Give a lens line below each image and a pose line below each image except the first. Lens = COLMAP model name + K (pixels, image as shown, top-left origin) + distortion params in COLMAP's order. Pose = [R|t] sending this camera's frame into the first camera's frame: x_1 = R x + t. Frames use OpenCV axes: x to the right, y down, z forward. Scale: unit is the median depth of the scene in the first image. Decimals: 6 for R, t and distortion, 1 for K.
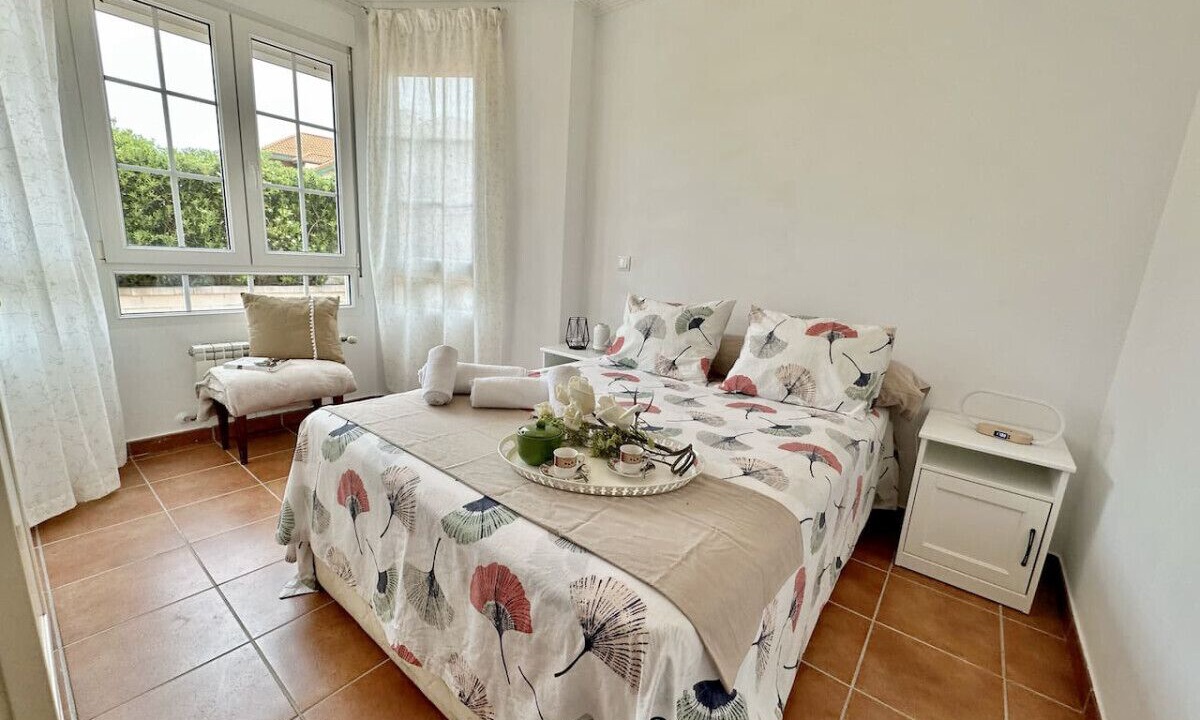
lens RADIAL K [[479.6, 0, 600.0], [0, 479.6, 360.0], [0, 0, 1]] dist [-0.000688, 0.000018]
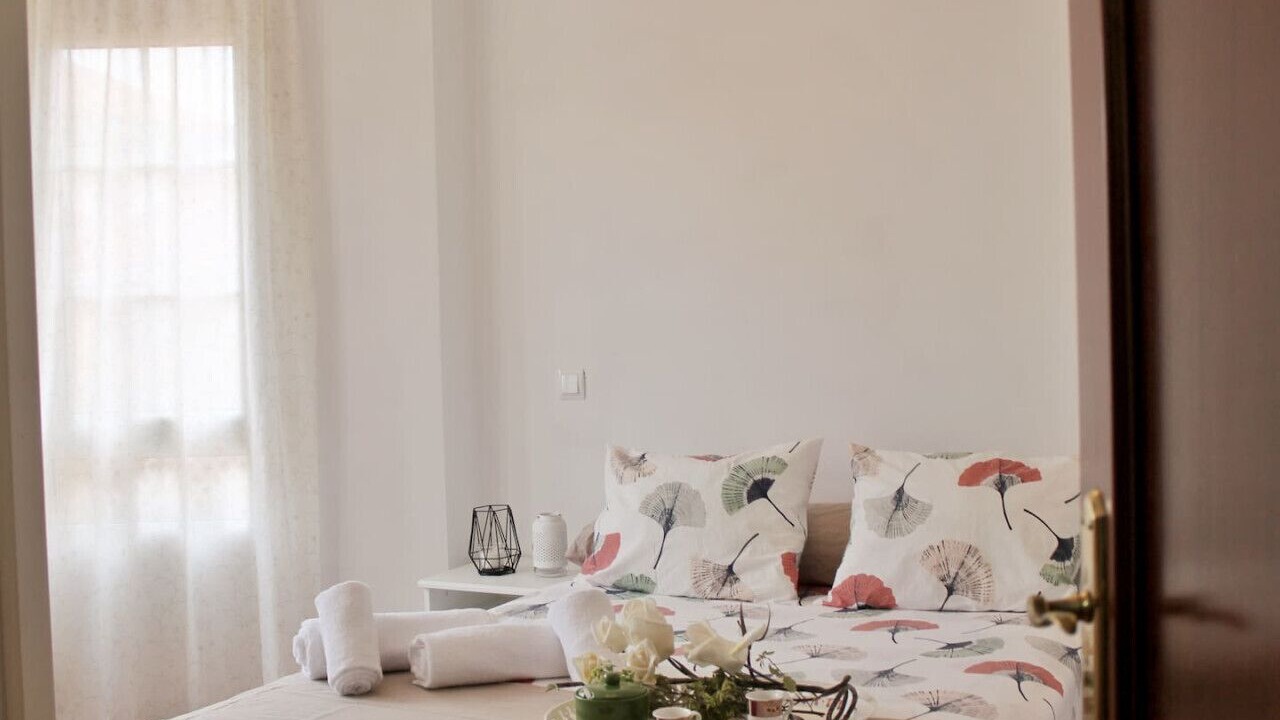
lens RADIAL K [[1287.5, 0, 640.0], [0, 1287.5, 360.0], [0, 0, 1]] dist [-0.135167, 0.136655]
pose [[0.971391, -0.092028, 0.218928, -0.222663], [0.131982, 0.975591, -0.175509, 0.015020], [-0.197432, 0.199382, 0.959827, -0.353036]]
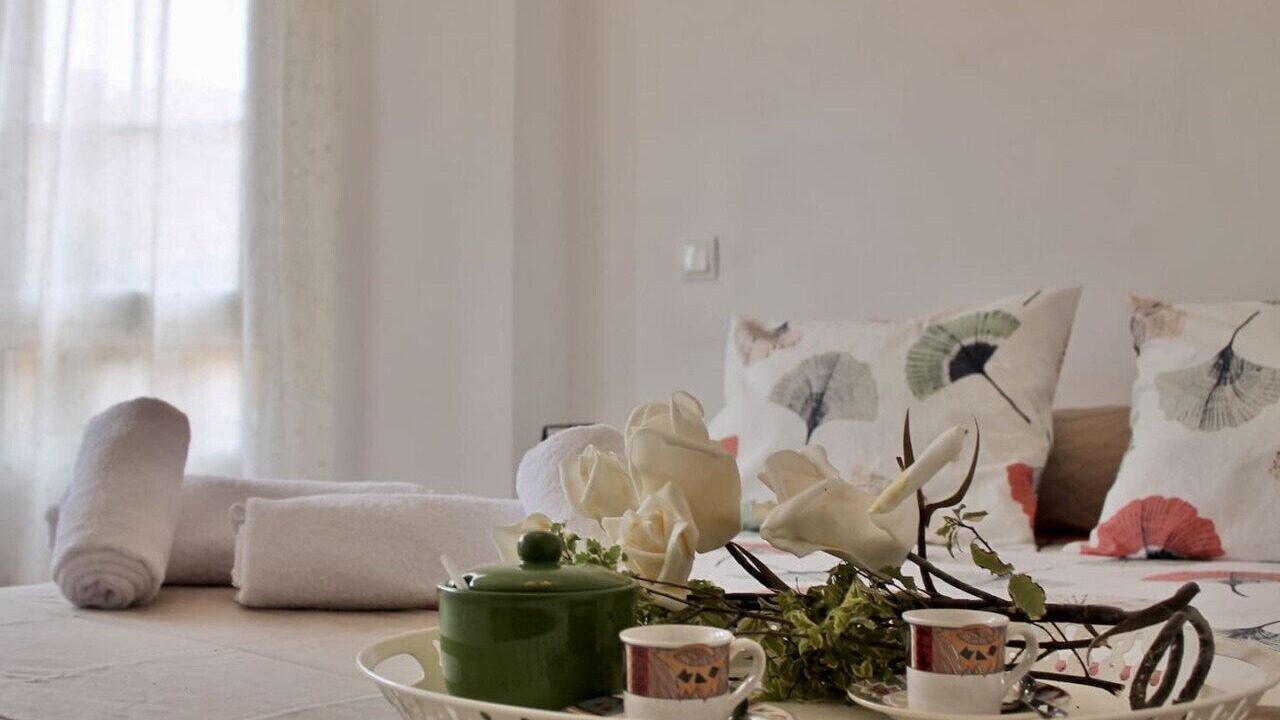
lens RADIAL K [[1287.5, 0, 640.0], [0, 1287.5, 360.0], [0, 0, 1]] dist [-0.135167, 0.136655]
pose [[0.996851, -0.059465, 0.052452, -0.055996], [0.070467, 0.967670, -0.242174, 0.108271], [-0.036355, 0.245108, 0.968814, 0.211734]]
